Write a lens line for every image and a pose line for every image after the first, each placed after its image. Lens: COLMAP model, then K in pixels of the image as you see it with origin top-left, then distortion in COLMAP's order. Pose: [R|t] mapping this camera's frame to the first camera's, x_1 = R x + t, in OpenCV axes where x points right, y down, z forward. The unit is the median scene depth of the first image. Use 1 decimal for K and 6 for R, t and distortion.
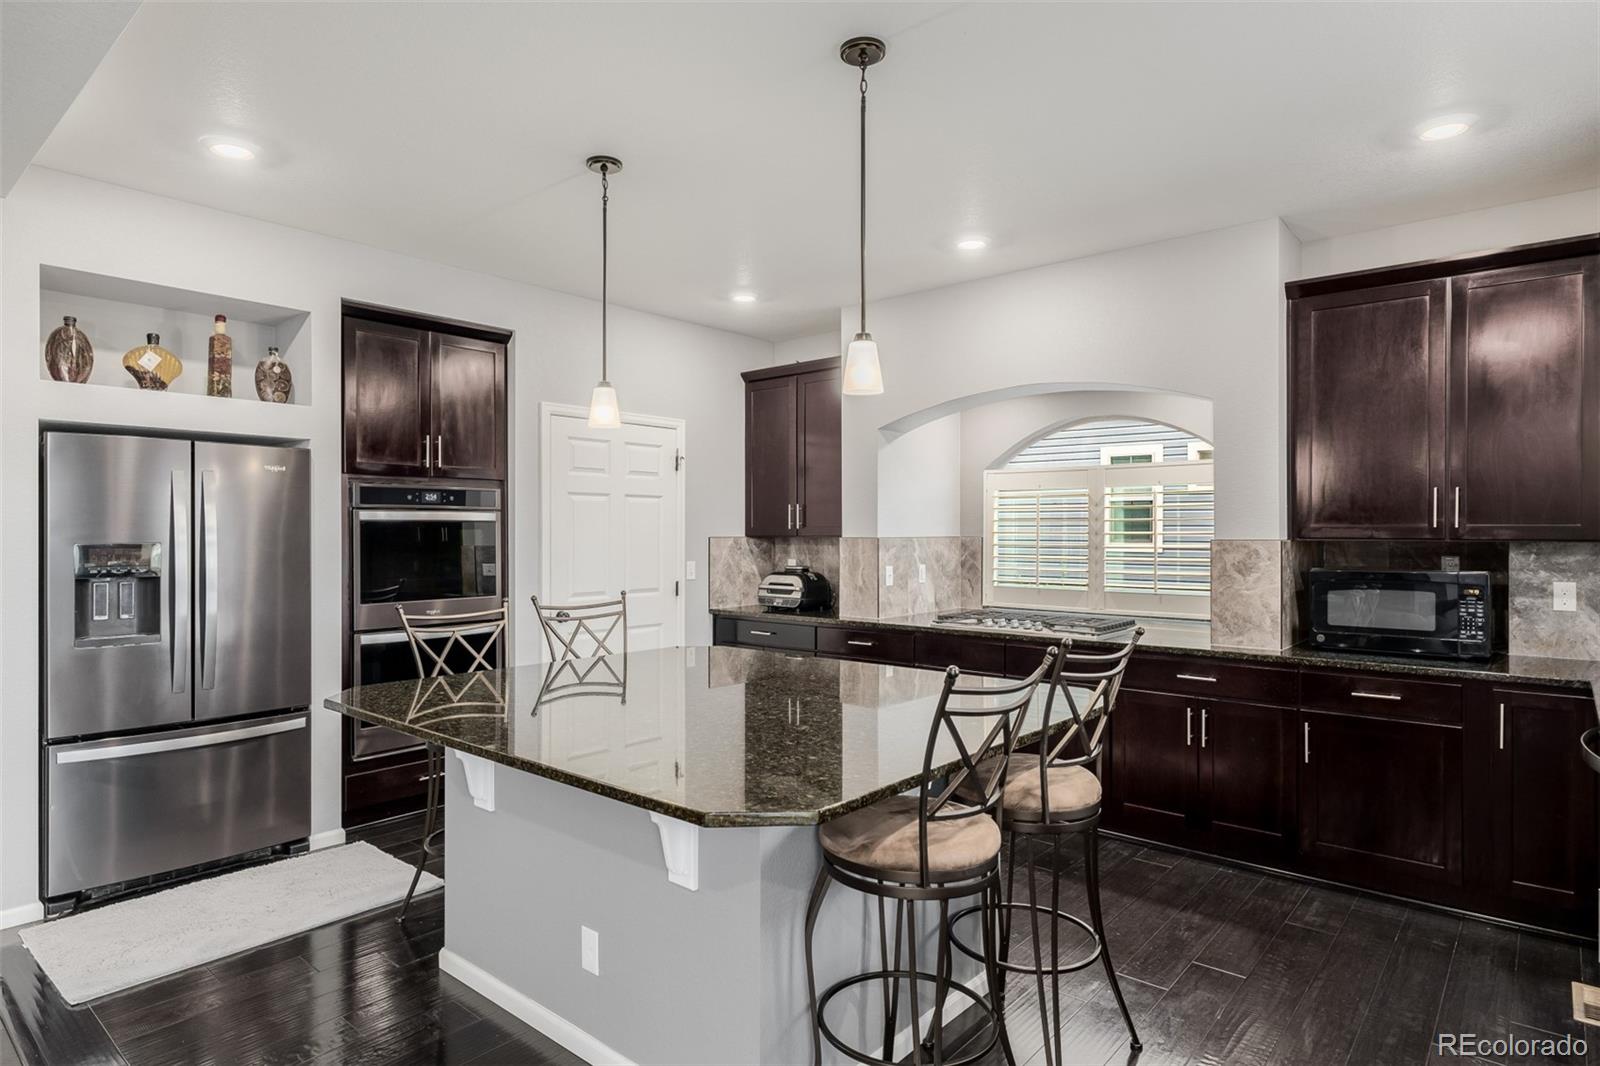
lens RADIAL K [[887.2, 0, 809.1], [0, 887.2, 537.0], [0, 0, 1]] dist [0.005906, 0.000111]
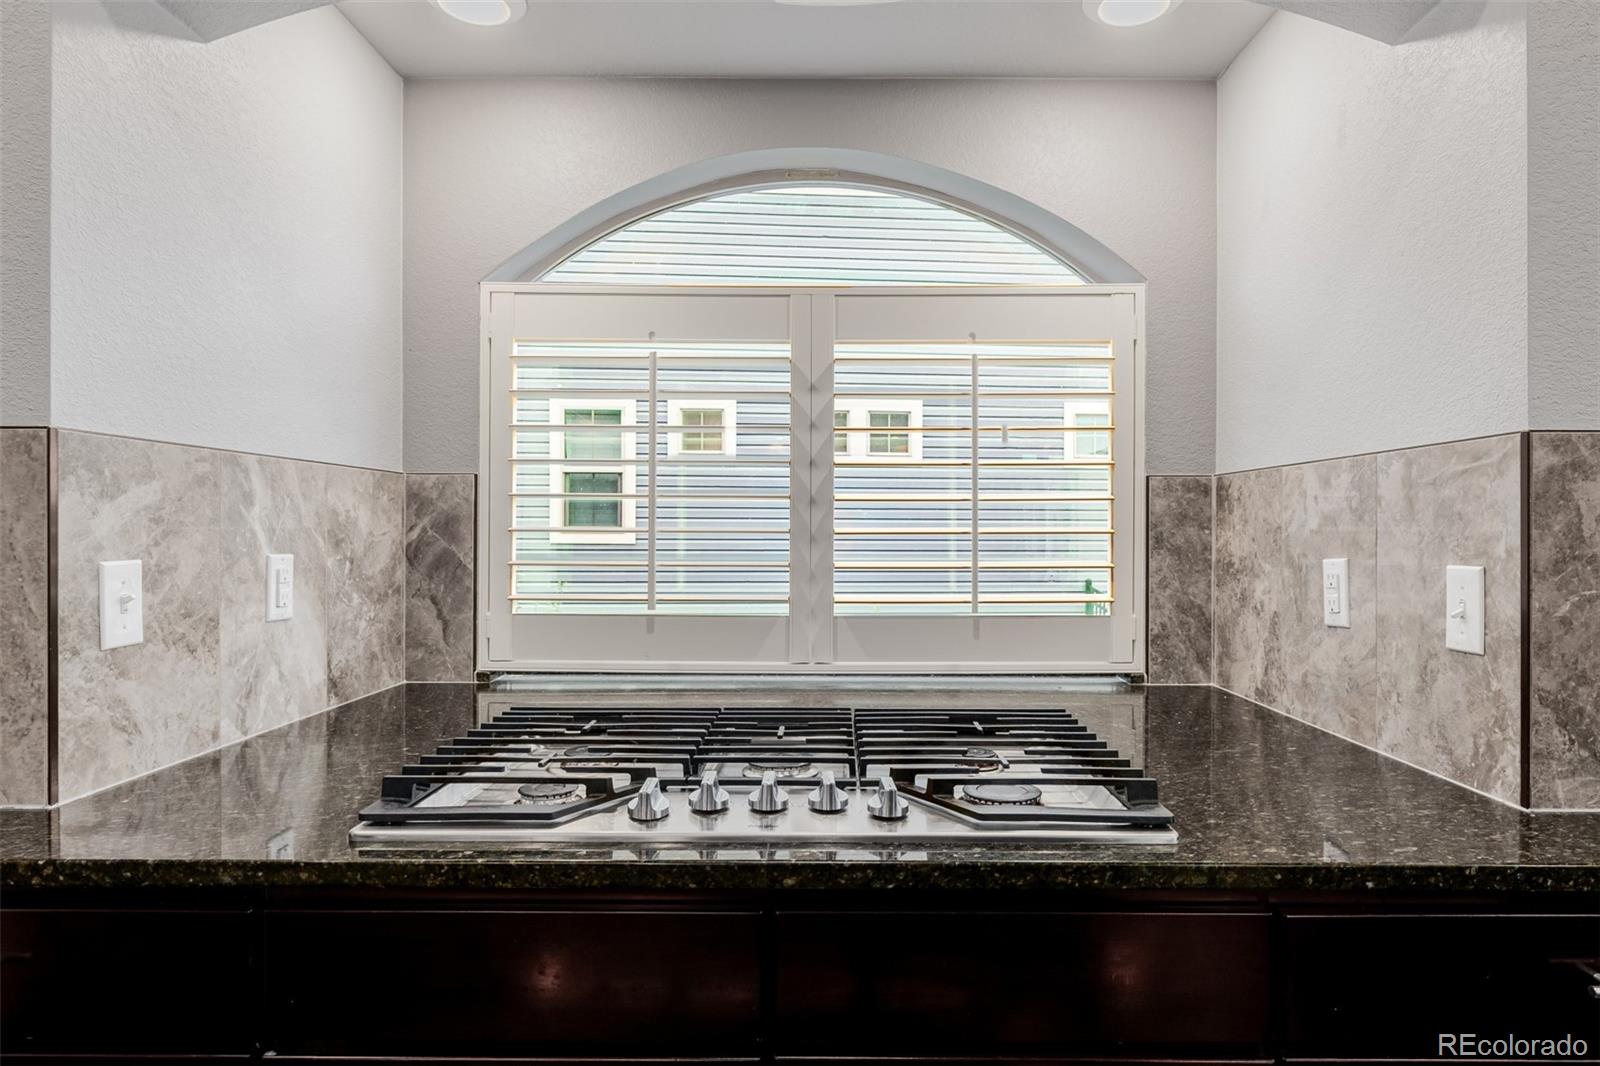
lens RADIAL K [[887.2, 0, 809.1], [0, 887.2, 537.0], [0, 0, 1]] dist [0.005906, 0.000111]
pose [[0.769721, 0.000143, 0.638380, 0.081594], [0.002025, 0.999994, -0.002665, 0.028431], [-0.638377, 0.003344, 0.769716, 0.720527]]
